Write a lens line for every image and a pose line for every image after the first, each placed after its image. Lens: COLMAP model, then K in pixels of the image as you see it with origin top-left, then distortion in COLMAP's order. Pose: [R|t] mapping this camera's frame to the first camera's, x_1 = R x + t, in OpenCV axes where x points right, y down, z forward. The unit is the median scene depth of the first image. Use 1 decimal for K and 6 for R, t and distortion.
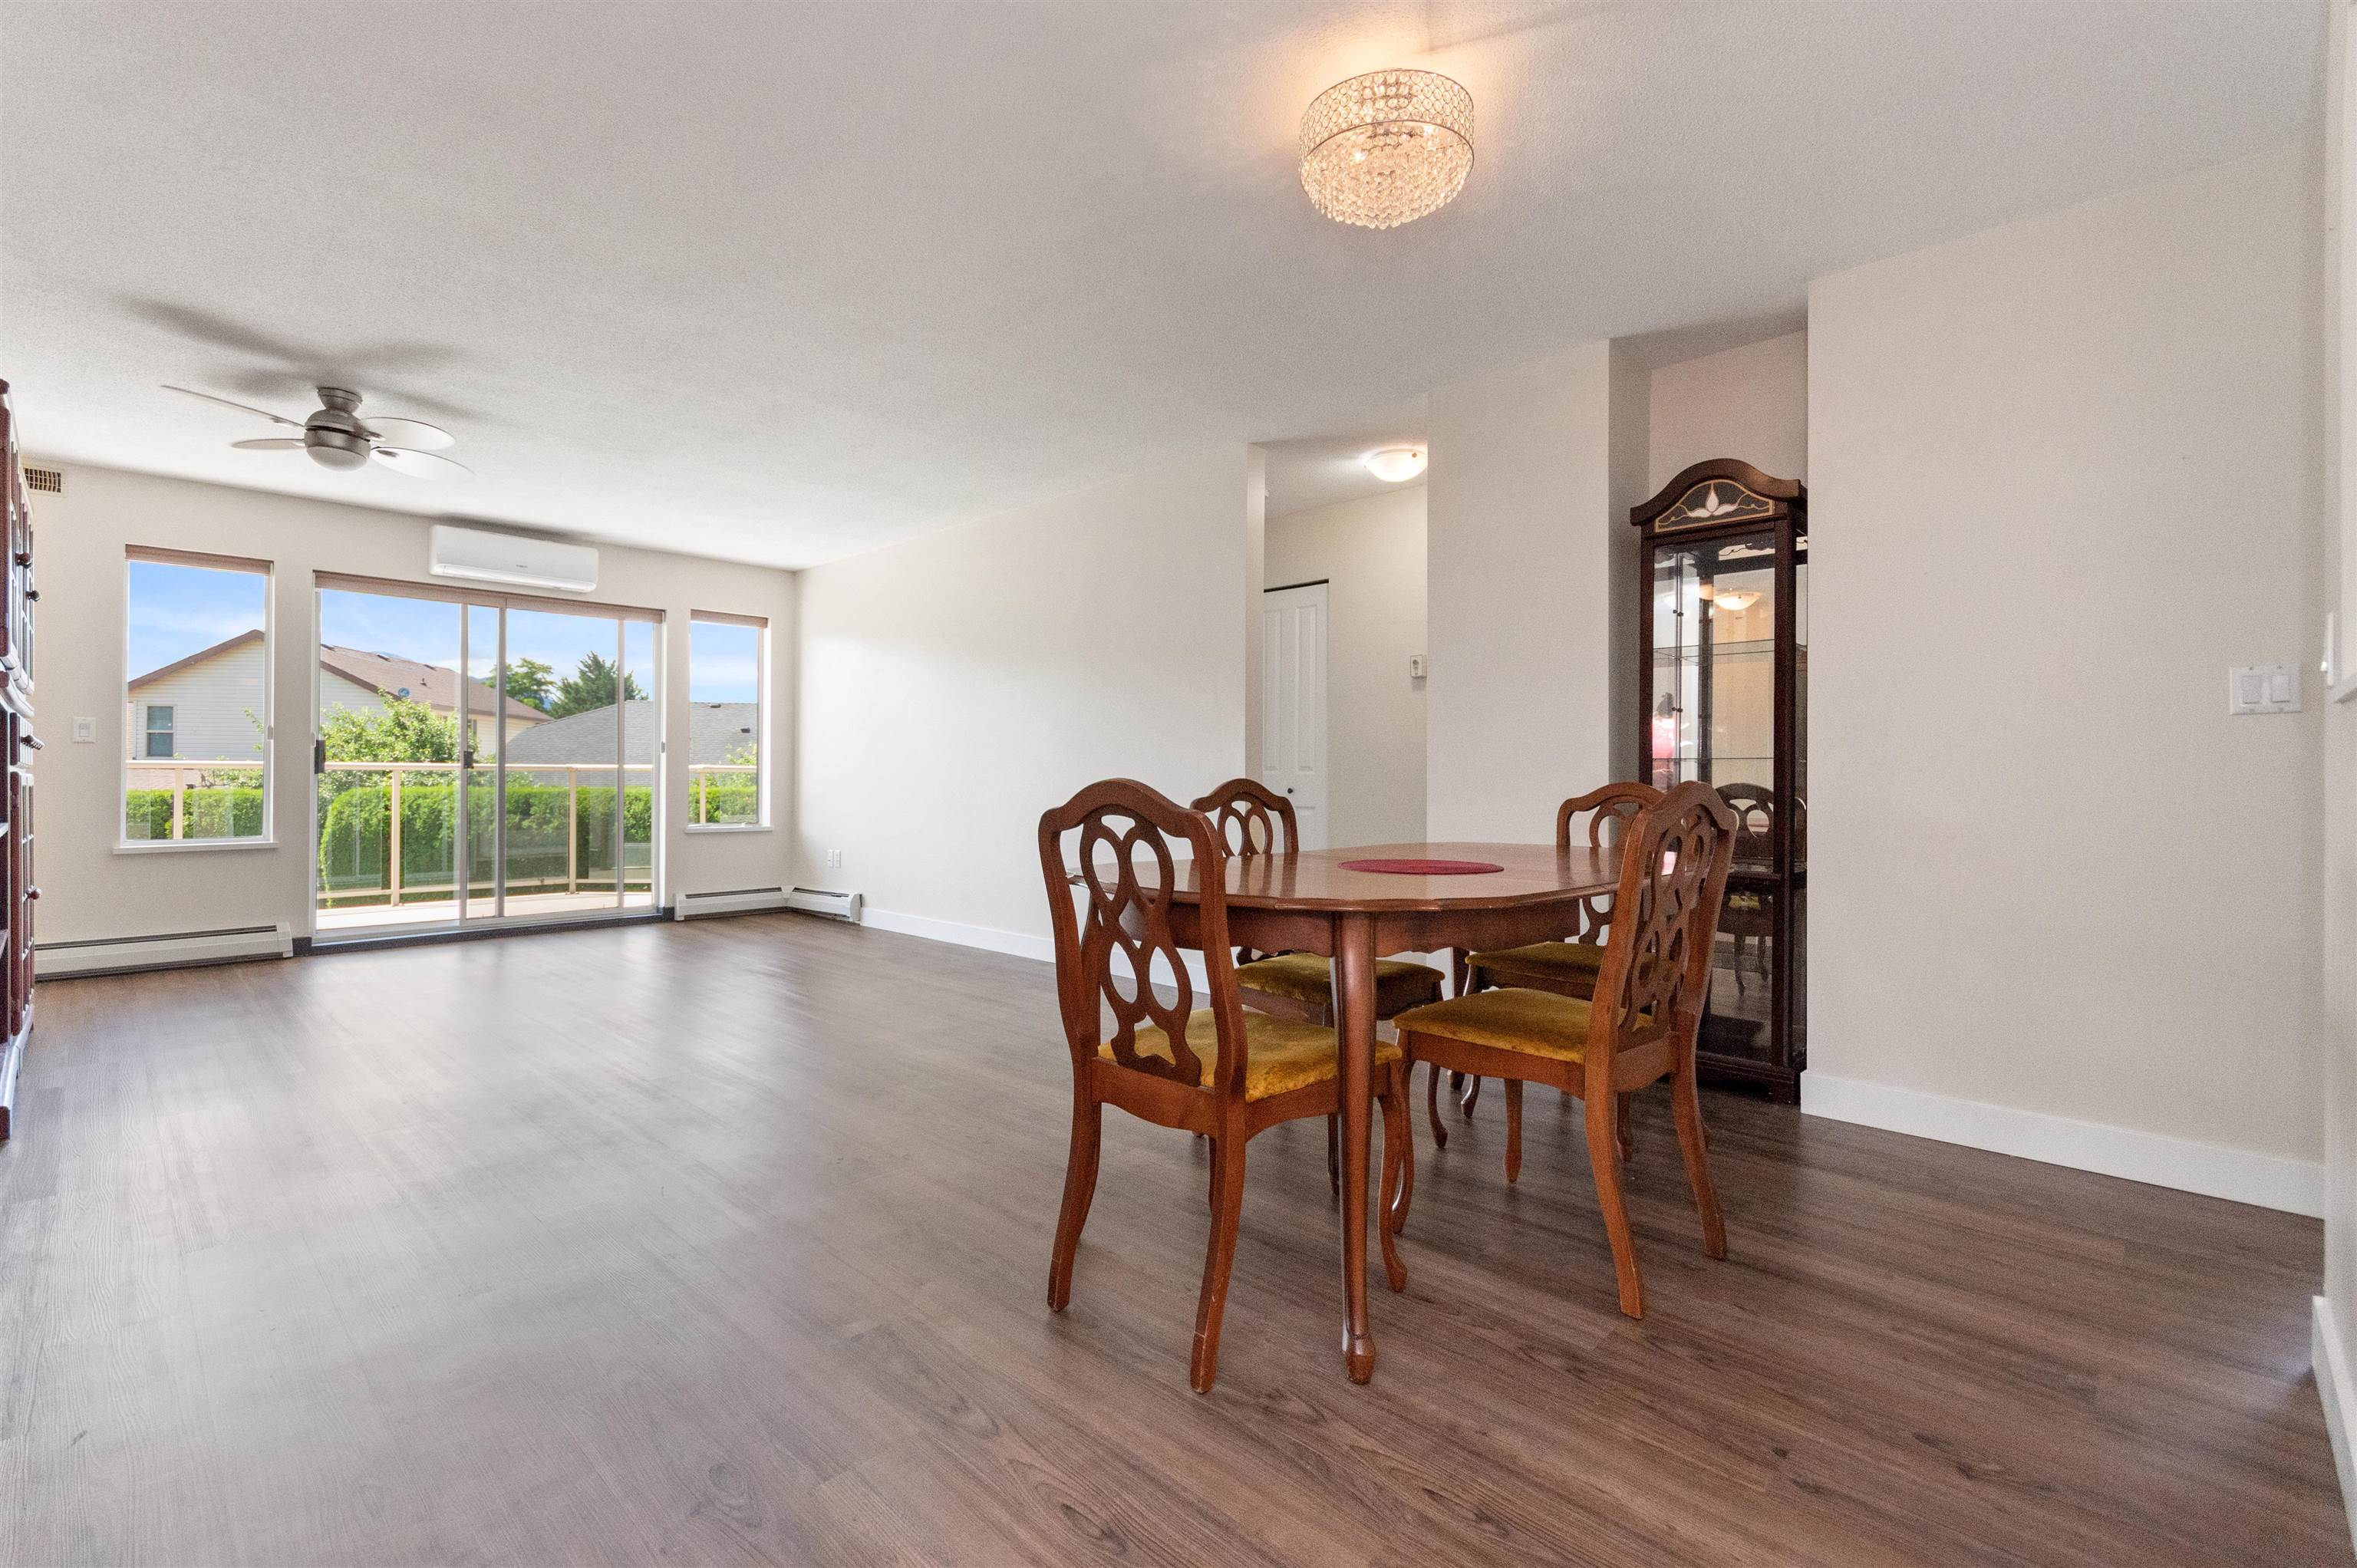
lens RADIAL K [[1033.9, 0, 1172.4], [0, 1033.9, 773.6], [0, 0, 1]] dist [0.011939, -0.007468]
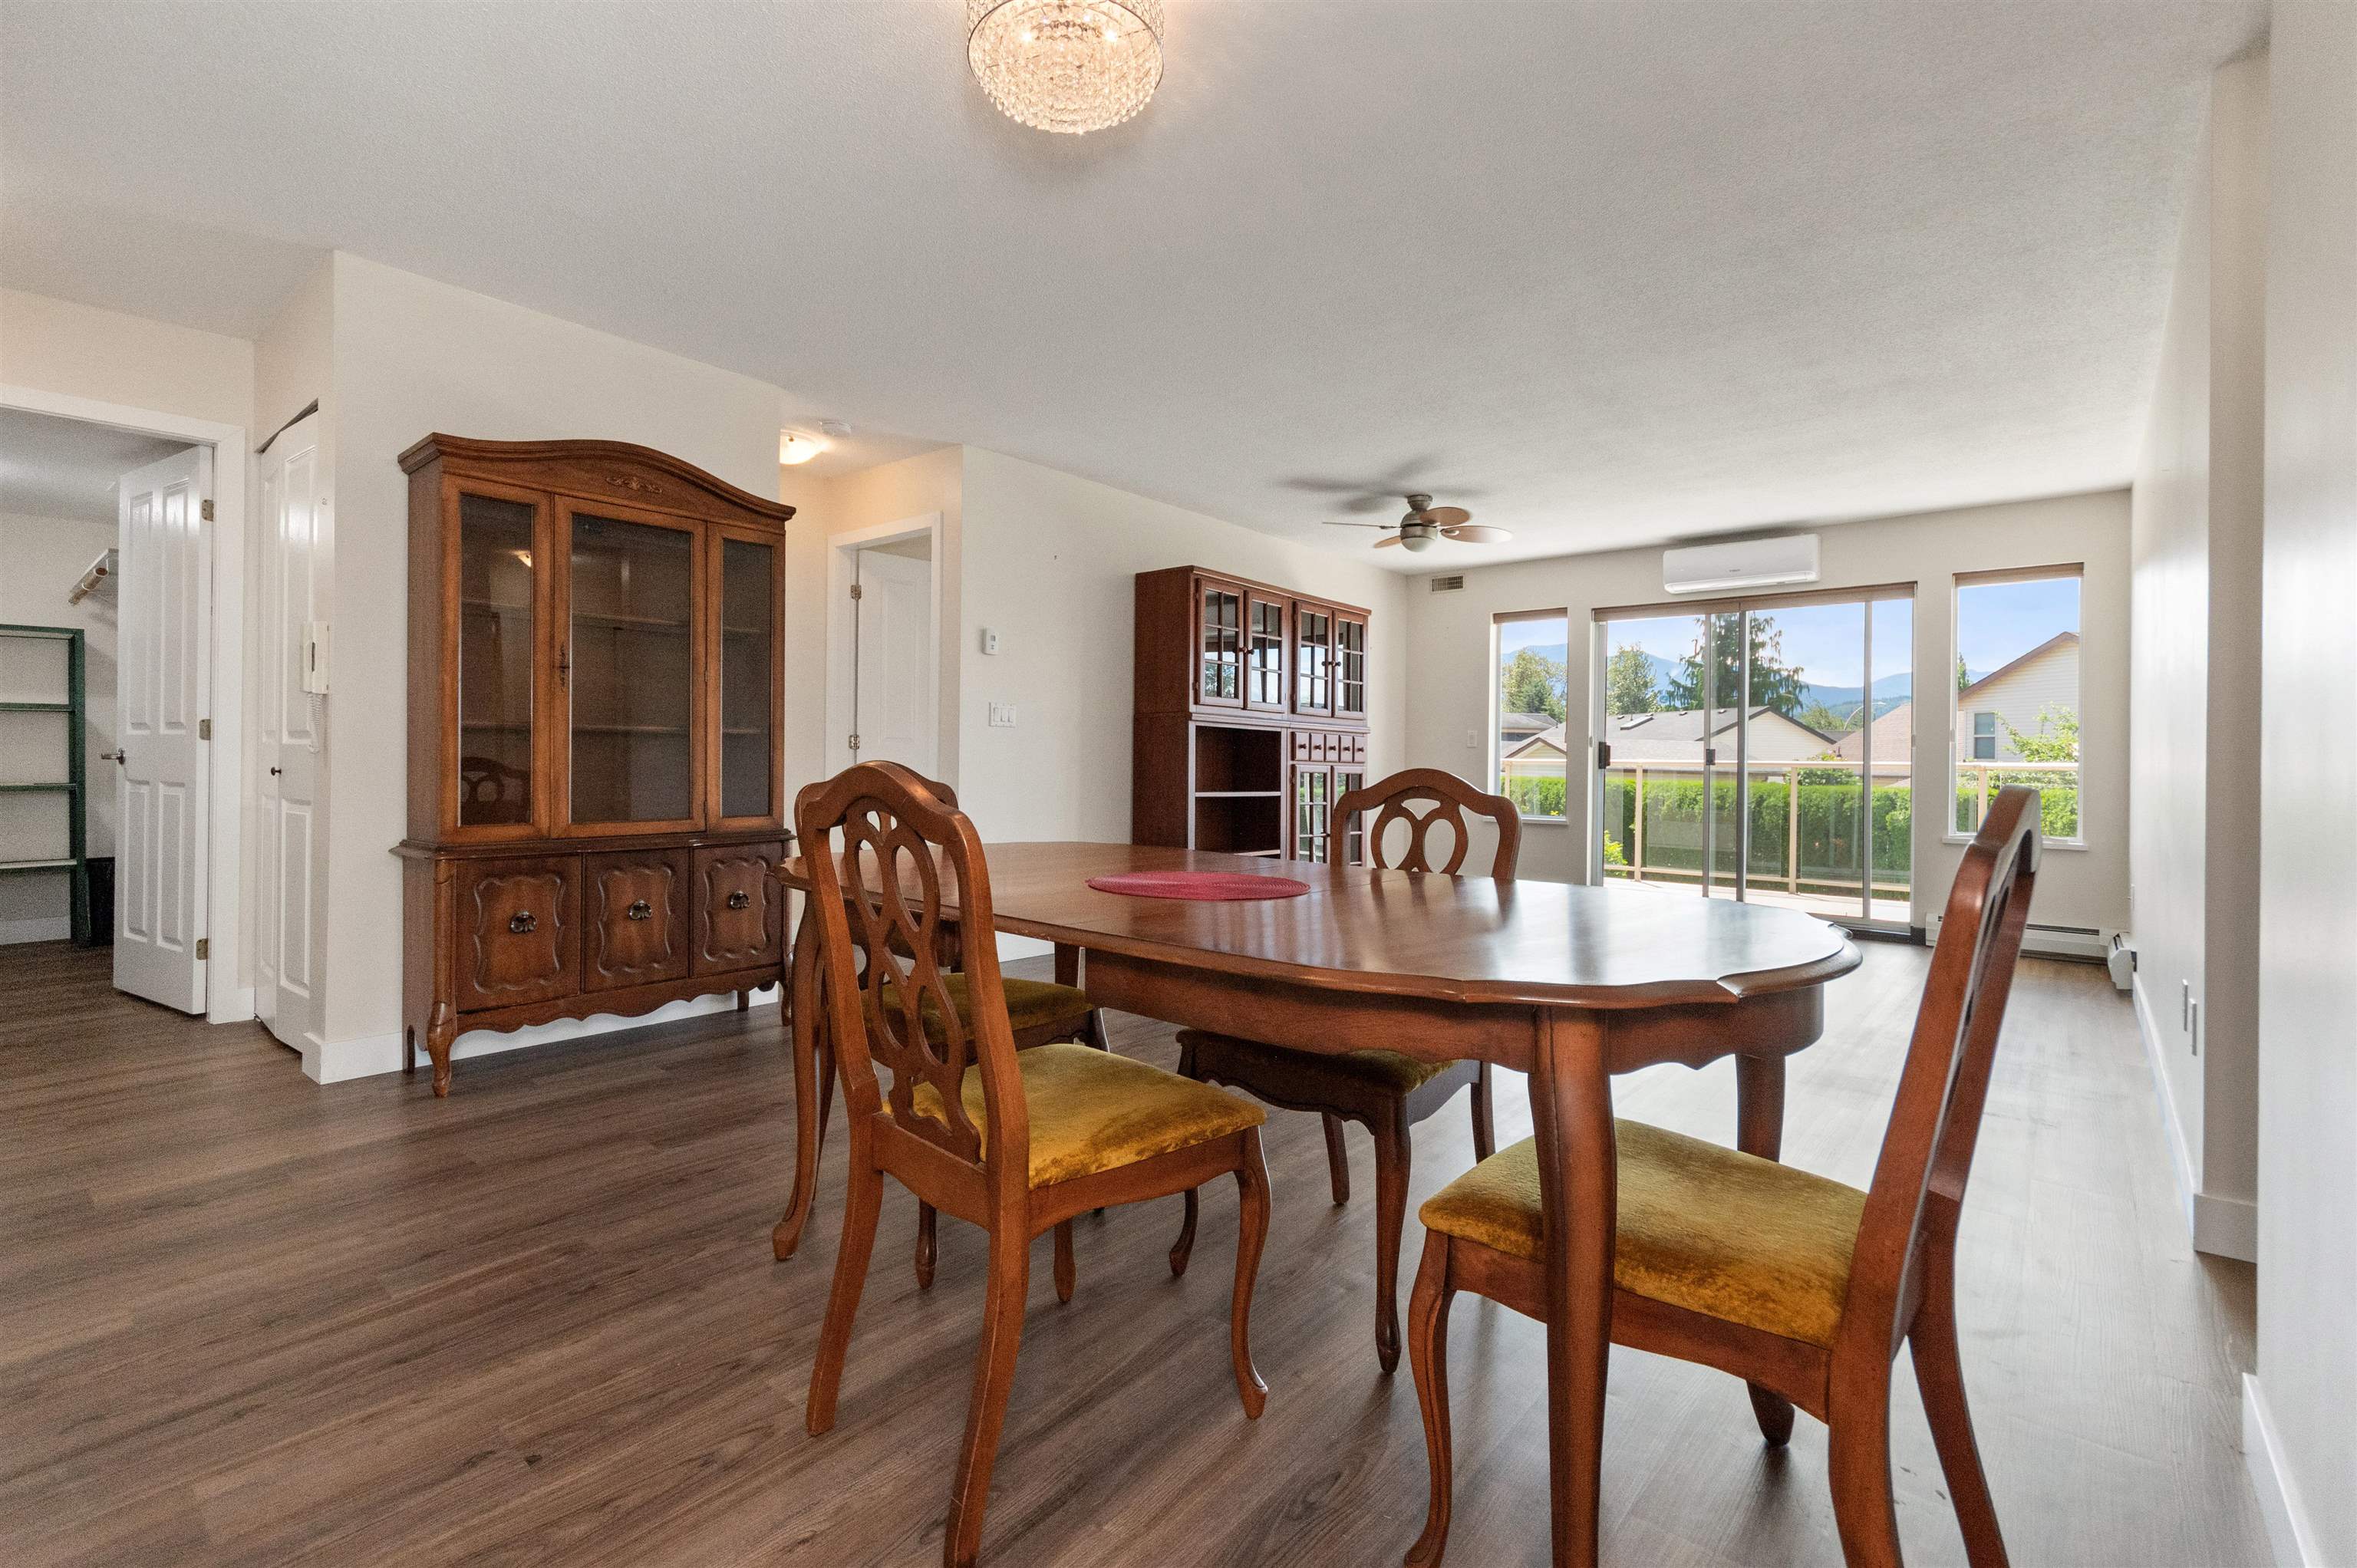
lens RADIAL K [[1052.2, 0, 1167.7], [0, 1052.2, 762.2], [0, 0, 1]] dist [0.000235, -0.000669]
pose [[0.065952, -0.003479, -0.997817, 0.433118], [-0.010701, 0.999934, -0.004194, 0.003349], [0.997765, 0.010955, 0.065911, 0.411808]]
